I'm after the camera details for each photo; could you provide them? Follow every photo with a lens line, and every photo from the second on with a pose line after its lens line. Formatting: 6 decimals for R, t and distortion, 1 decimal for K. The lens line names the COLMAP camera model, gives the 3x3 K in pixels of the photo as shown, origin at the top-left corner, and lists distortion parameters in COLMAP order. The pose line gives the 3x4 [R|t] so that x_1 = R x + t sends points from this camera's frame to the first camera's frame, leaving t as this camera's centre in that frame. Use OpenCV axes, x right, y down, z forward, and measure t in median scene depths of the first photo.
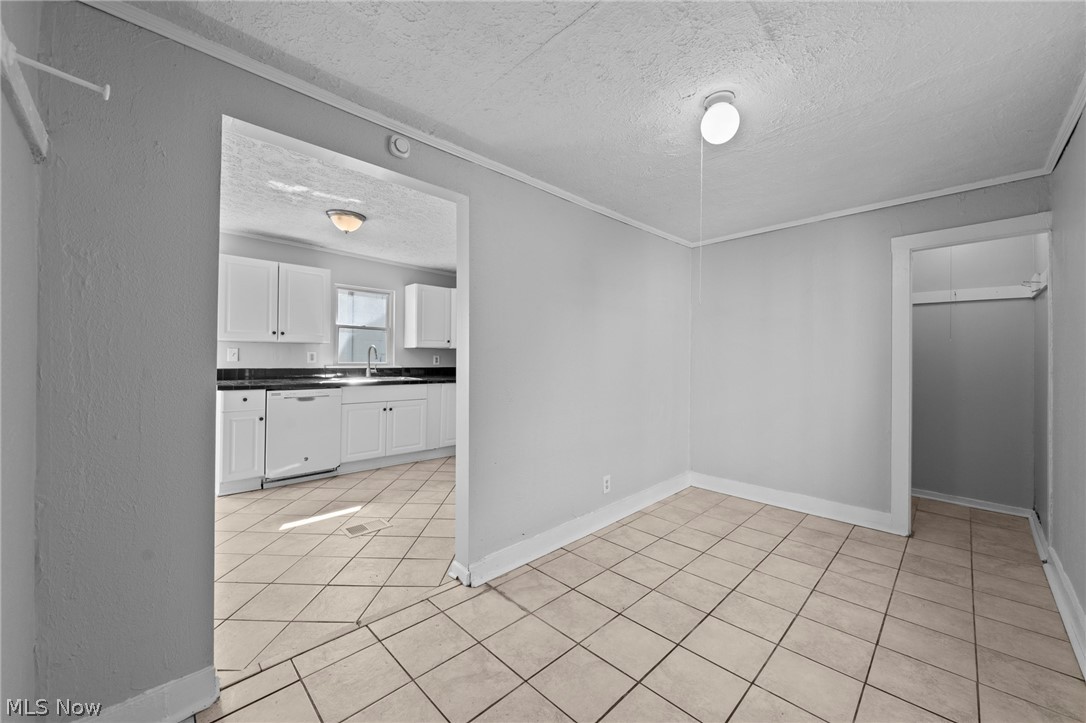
lens RADIAL K [[415.0, 0, 549.8], [0, 415.0, 357.5], [0, 0, 1]] dist [0.000936, -0.000245]
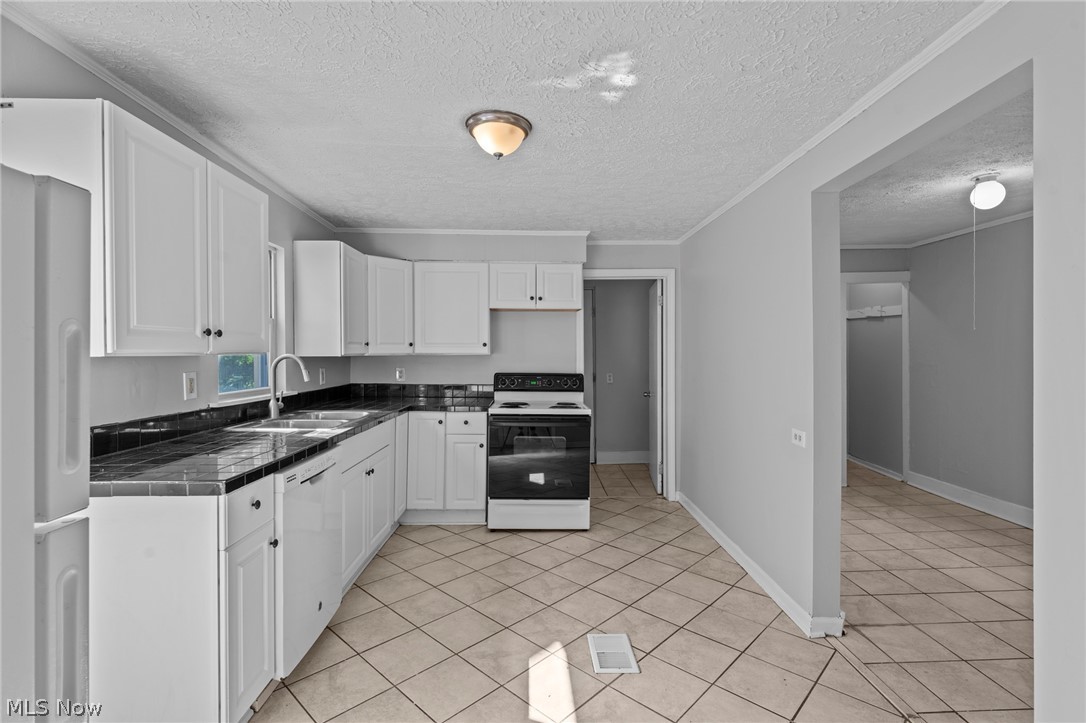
lens RADIAL K [[516.5, 0, 551.9], [0, 516.5, 357.4], [0, 0, 1]] dist [0.010389, 0.000382]
pose [[0.675435, -0.024700, 0.737006, -0.812457], [0.012878, 0.999682, 0.021701, -0.041949], [-0.737307, -0.005166, 0.675538, 0.407888]]
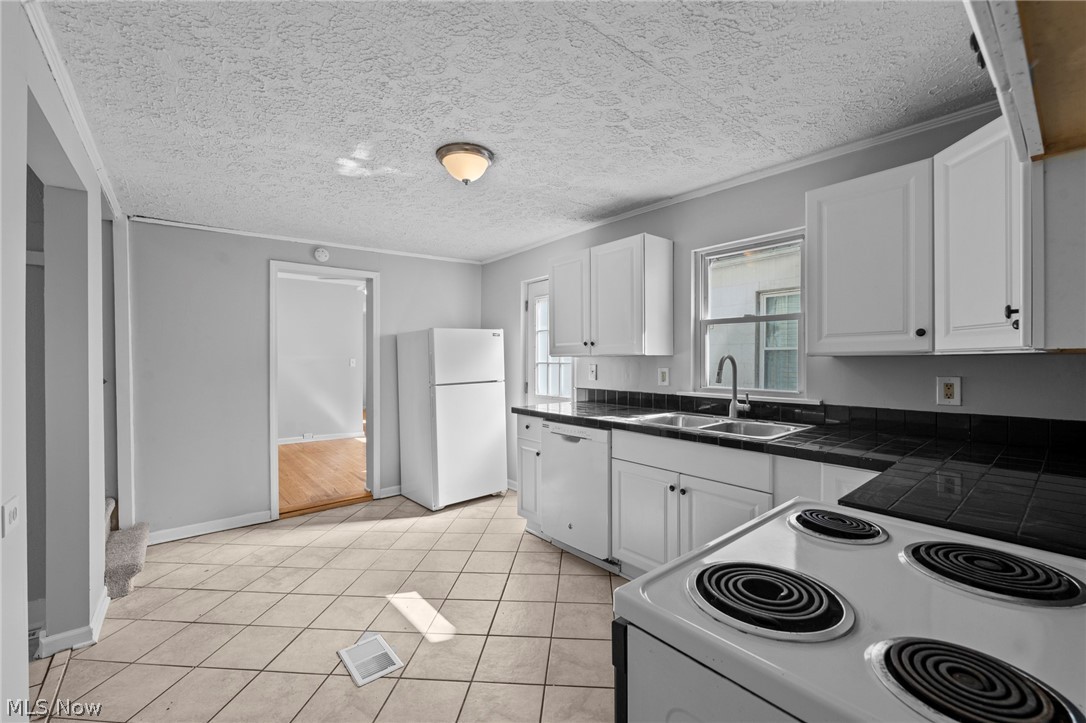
lens RADIAL K [[452.6, 0, 543.9], [0, 452.6, 368.2], [0, 0, 1]] dist [0.003187, -0.000510]
pose [[-0.100292, 0.002635, -0.994955, 0.156184], [0.003694, 0.999991, 0.002276, -0.017991], [0.994951, -0.003447, -0.100301, 1.007196]]
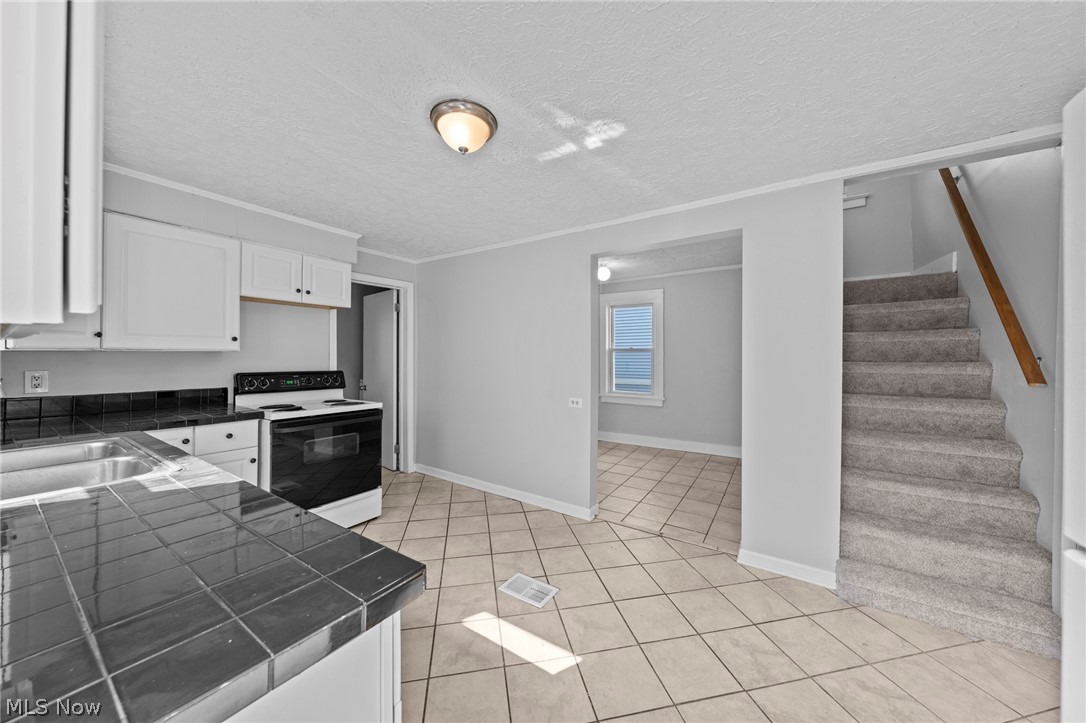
lens RADIAL K [[372.4, 0, 550.4], [0, 372.4, 355.1], [0, 0, 1]] dist [-0.000180, -0.000370]
pose [[-0.216333, -0.018949, 0.976136, -0.854409], [-0.004226, 0.999820, 0.018473, -0.033332], [-0.976311, -0.000129, -0.216374, 0.842745]]
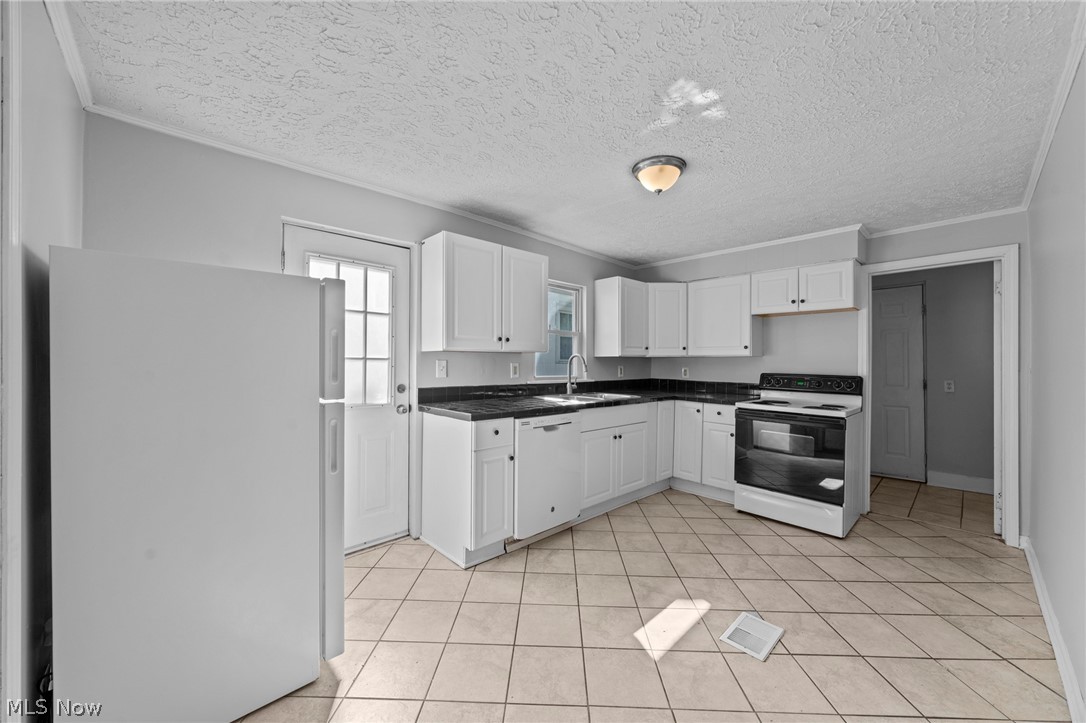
lens RADIAL K [[415.0, 0, 541.7], [0, 415.0, 361.2], [0, 0, 1]] dist [0.000936, -0.000245]
pose [[0.999621, -0.011349, -0.025092, -0.570245], [0.011266, 0.999931, -0.003442, -0.016618], [0.025130, 0.003158, 0.999679, 0.254266]]
